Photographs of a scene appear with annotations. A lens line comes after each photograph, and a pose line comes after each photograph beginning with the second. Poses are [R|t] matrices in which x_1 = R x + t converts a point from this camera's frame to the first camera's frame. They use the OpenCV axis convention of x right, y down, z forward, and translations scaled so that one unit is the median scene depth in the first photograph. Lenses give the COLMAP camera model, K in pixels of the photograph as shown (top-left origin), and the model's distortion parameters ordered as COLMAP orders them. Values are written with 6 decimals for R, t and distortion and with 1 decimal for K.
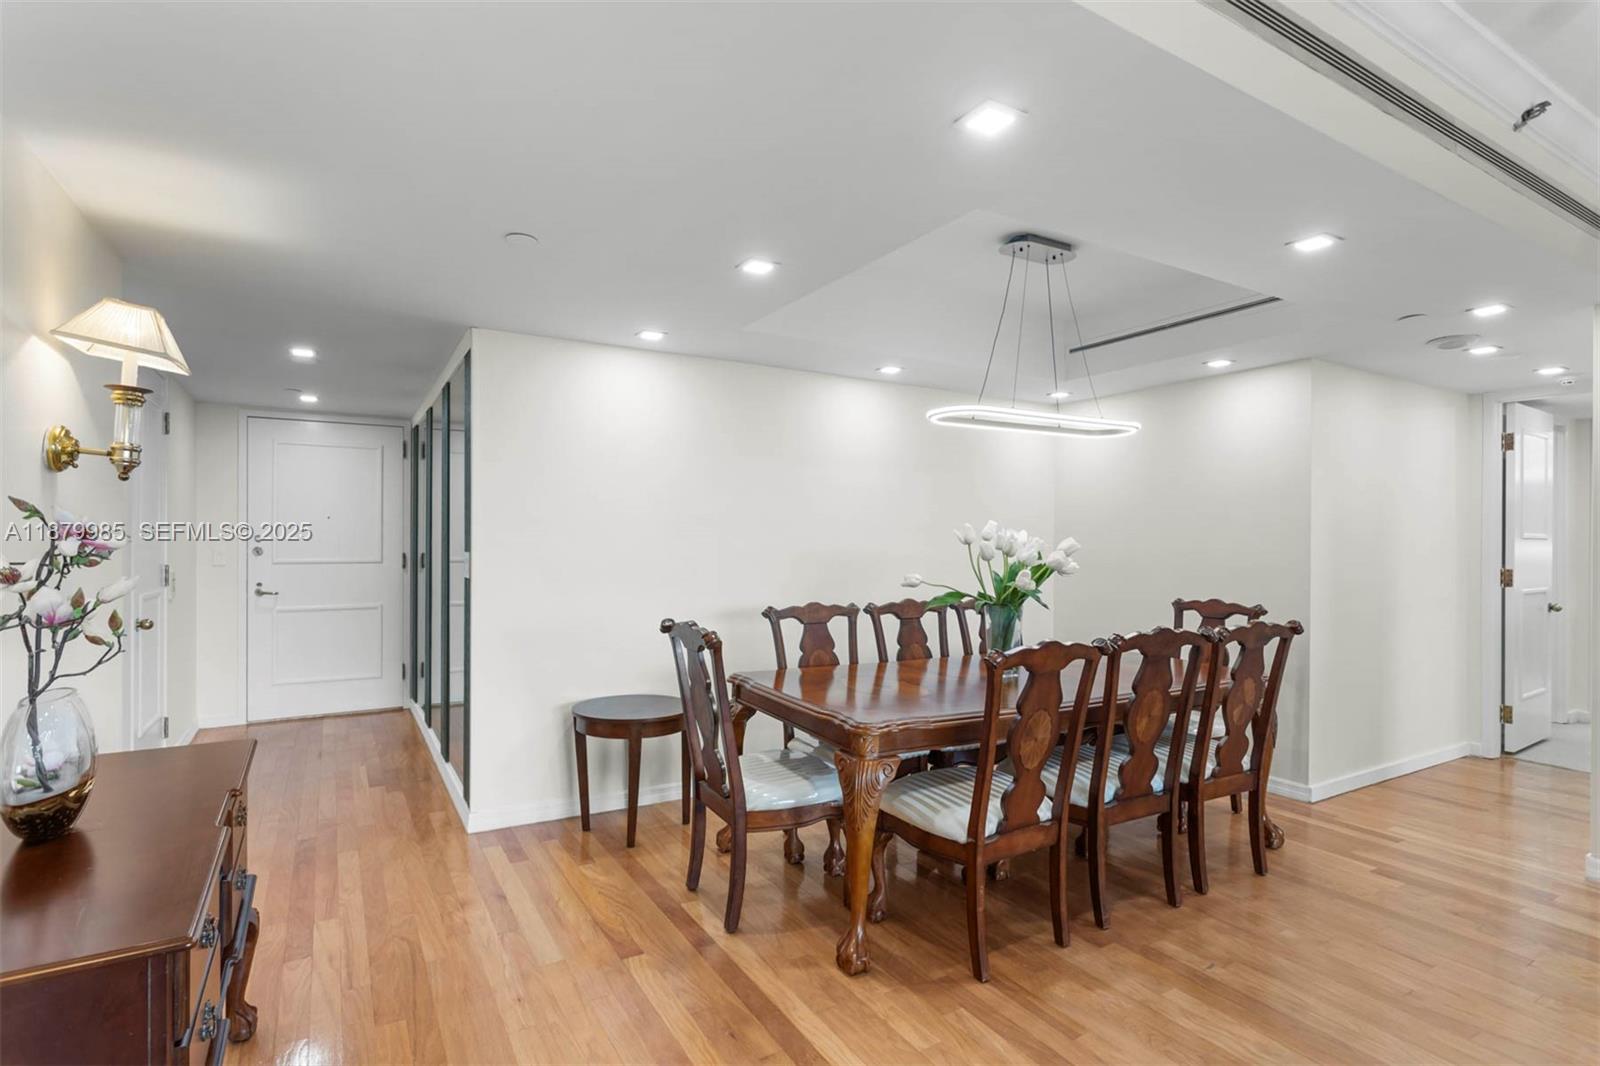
lens RADIAL K [[792.6, 0, 794.8], [0, 792.6, 540.3], [0, 0, 1]] dist [0.011459, 0.001277]
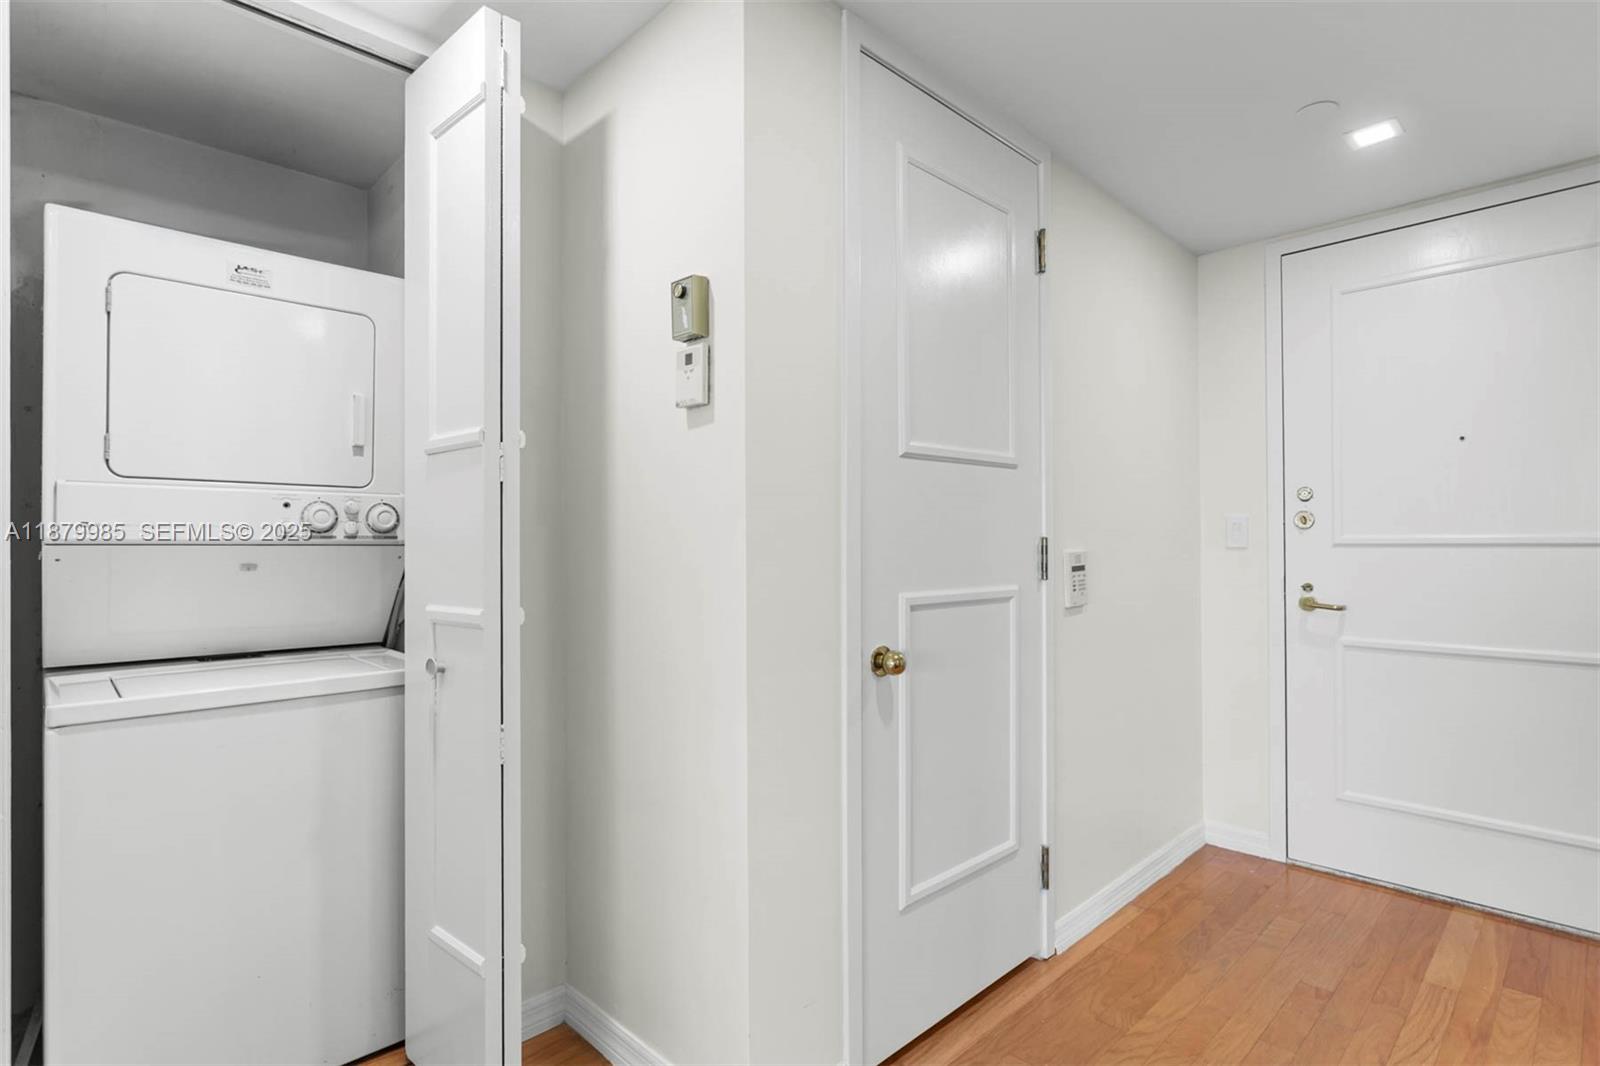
lens RADIAL K [[792.6, 0, 794.8], [0, 792.6, 540.3], [0, 0, 1]] dist [0.011459, 0.001277]
pose [[0.247815, -0.007732, -0.968777, -0.275101], [0.007038, 0.999956, -0.006181, 0.027302], [0.968782, -0.005286, 0.247858, 0.574875]]
